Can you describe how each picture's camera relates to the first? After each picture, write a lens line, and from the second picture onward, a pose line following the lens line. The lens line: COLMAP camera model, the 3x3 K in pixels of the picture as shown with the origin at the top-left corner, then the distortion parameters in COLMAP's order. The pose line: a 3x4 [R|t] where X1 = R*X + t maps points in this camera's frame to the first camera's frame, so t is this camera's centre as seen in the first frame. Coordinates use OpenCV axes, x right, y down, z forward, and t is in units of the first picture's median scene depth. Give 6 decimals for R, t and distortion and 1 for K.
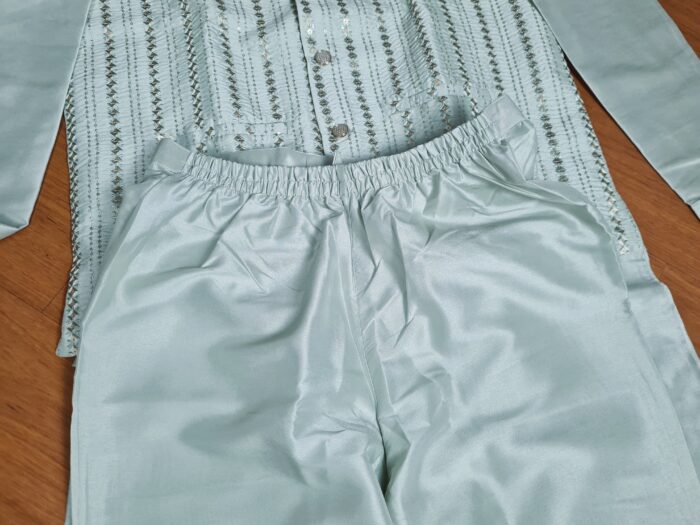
lens RADIAL K [[542.4, 0, 353.9], [0, 542.4, 250.8], [0, 0, 1]] dist [0.030256, -0.036320]
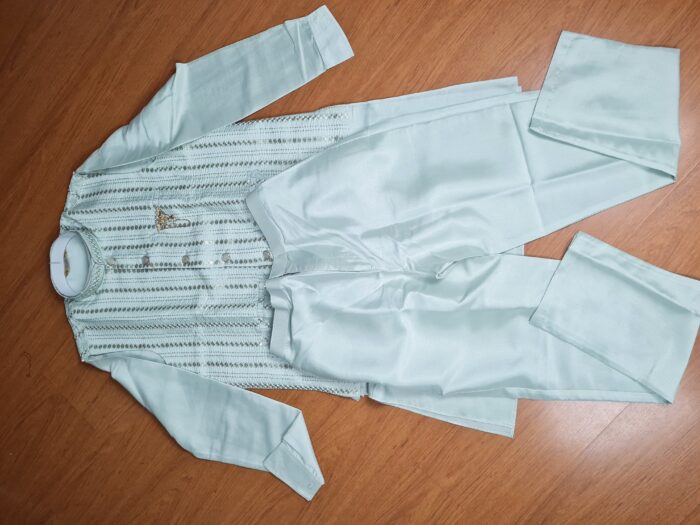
lens RADIAL K [[542.4, 0, 349.4], [0, 542.4, 267.4], [0, 0, 1]] dist [0.030256, -0.036320]
pose [[0.129380, -0.981640, -0.140157, 0.233682], [0.991214, 0.124113, 0.045722, -0.010817], [-0.027487, -0.144841, 0.989073, -0.898970]]
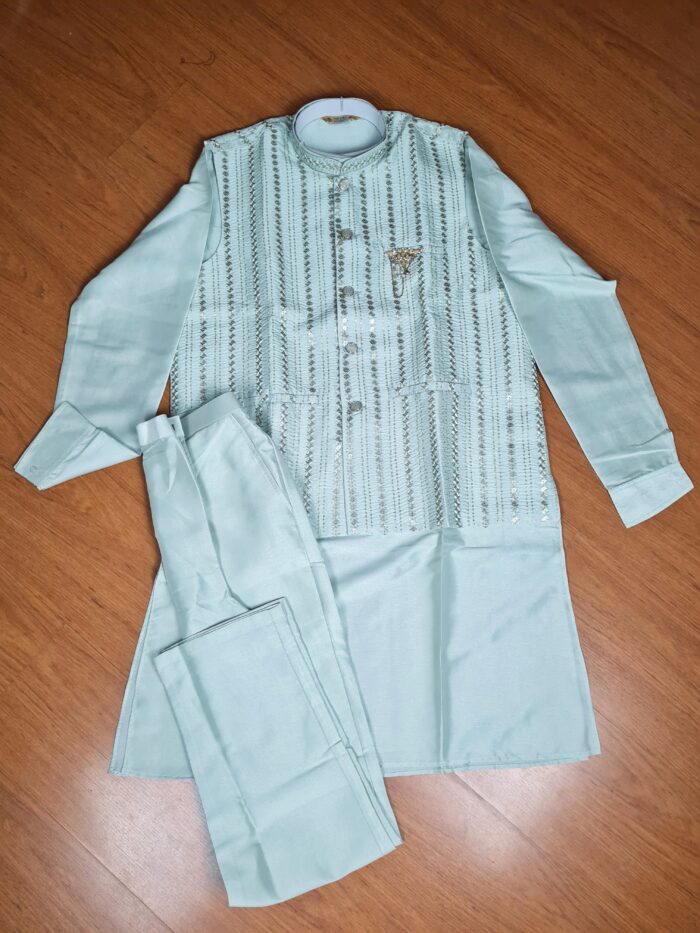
lens RADIAL K [[722.9, 0, 343.0], [0, 722.9, 460.7], [0, 0, 1]] dist [0.030256, -0.036320]
pose [[0.986408, 0.129277, -0.101427, 0.146154], [-0.121988, 0.989688, 0.075074, -0.211799], [0.110086, -0.061681, 0.992006, -0.844378]]
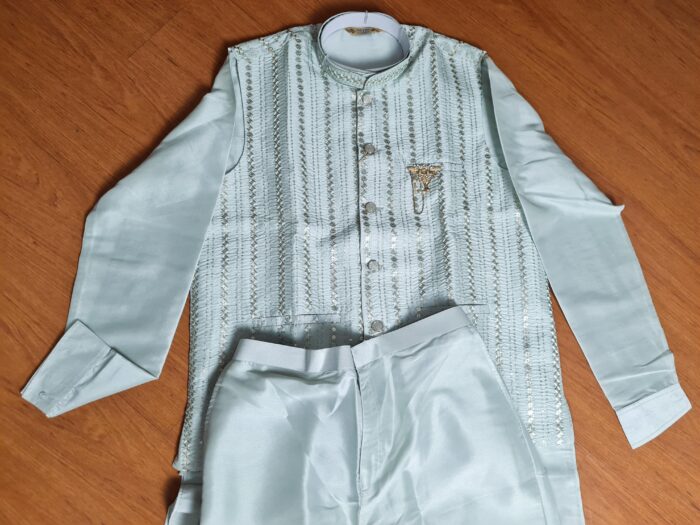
lens RADIAL K [[542.4, 0, 357.4], [0, 542.4, 249.5], [0, 0, 1]] dist [0.030256, -0.036320]
pose [[0.988074, 0.153414, -0.013179, -0.087621], [-0.151510, 0.983929, 0.094488, -0.529261], [0.027463, -0.091365, 0.995439, -0.384916]]
